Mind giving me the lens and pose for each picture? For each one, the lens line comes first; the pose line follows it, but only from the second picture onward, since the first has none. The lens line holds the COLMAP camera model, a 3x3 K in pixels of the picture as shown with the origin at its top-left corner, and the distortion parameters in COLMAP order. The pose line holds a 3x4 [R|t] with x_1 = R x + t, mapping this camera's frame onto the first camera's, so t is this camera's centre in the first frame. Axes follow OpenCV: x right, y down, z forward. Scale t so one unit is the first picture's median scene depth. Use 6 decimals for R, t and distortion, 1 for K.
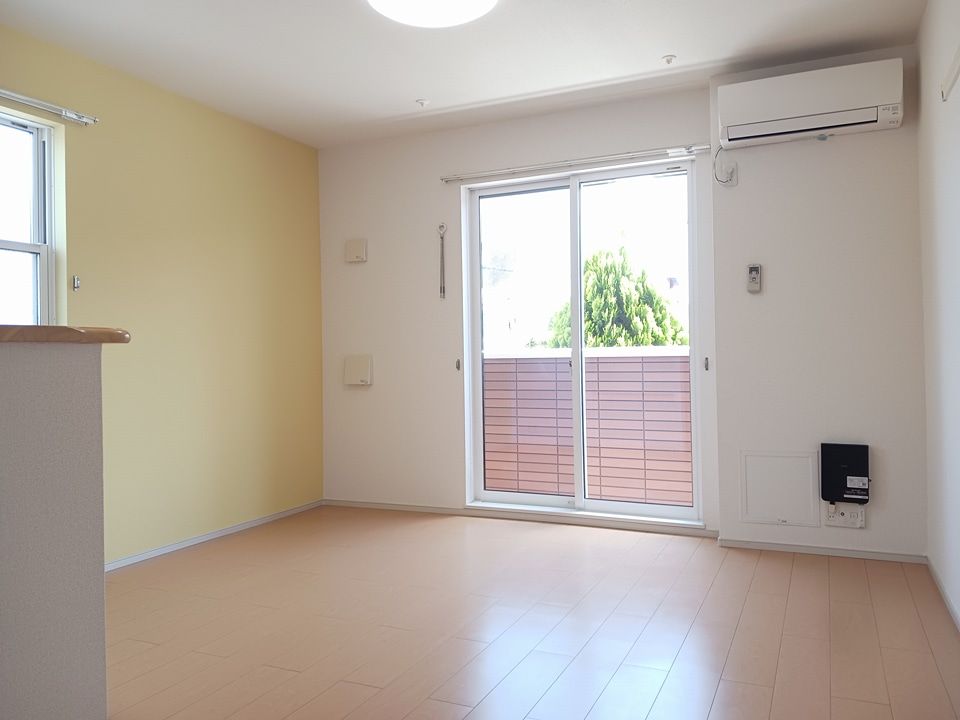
lens RADIAL K [[764.5, 0, 466.1], [0, 764.5, 361.5], [0, 0, 1]] dist [0.003170, 0.004355]
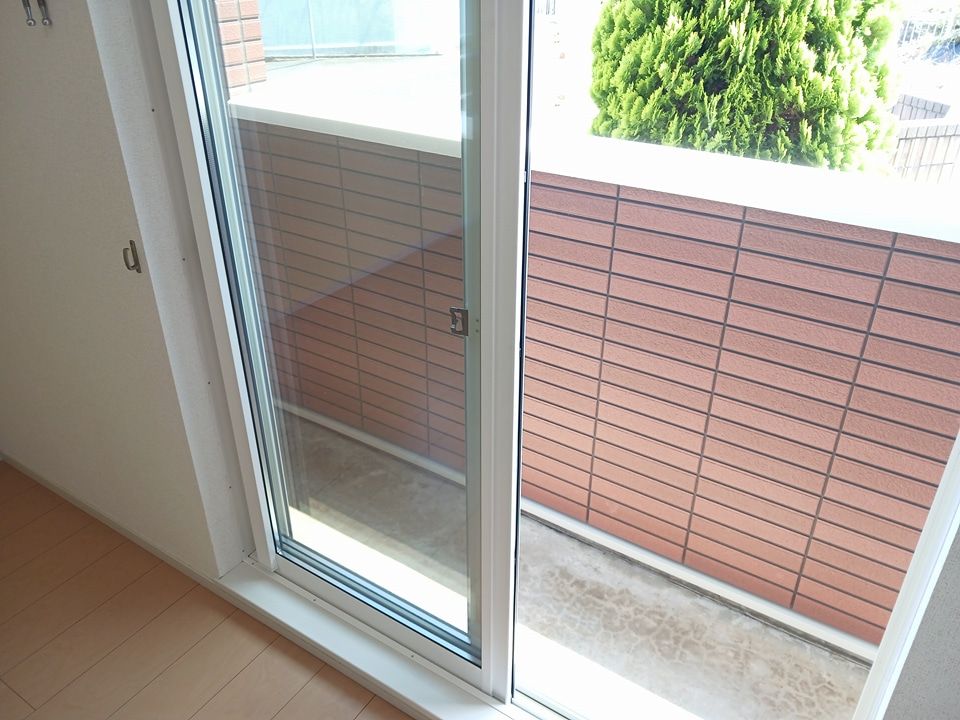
lens RADIAL K [[764.5, 0, 466.1], [0, 764.5, 361.5], [0, 0, 1]] dist [0.003170, 0.004355]
pose [[0.989374, 0.076902, -0.123393, 0.111144], [-0.007949, 0.876015, 0.482219, -0.073794], [0.145178, -0.476114, 0.867317, 0.469894]]
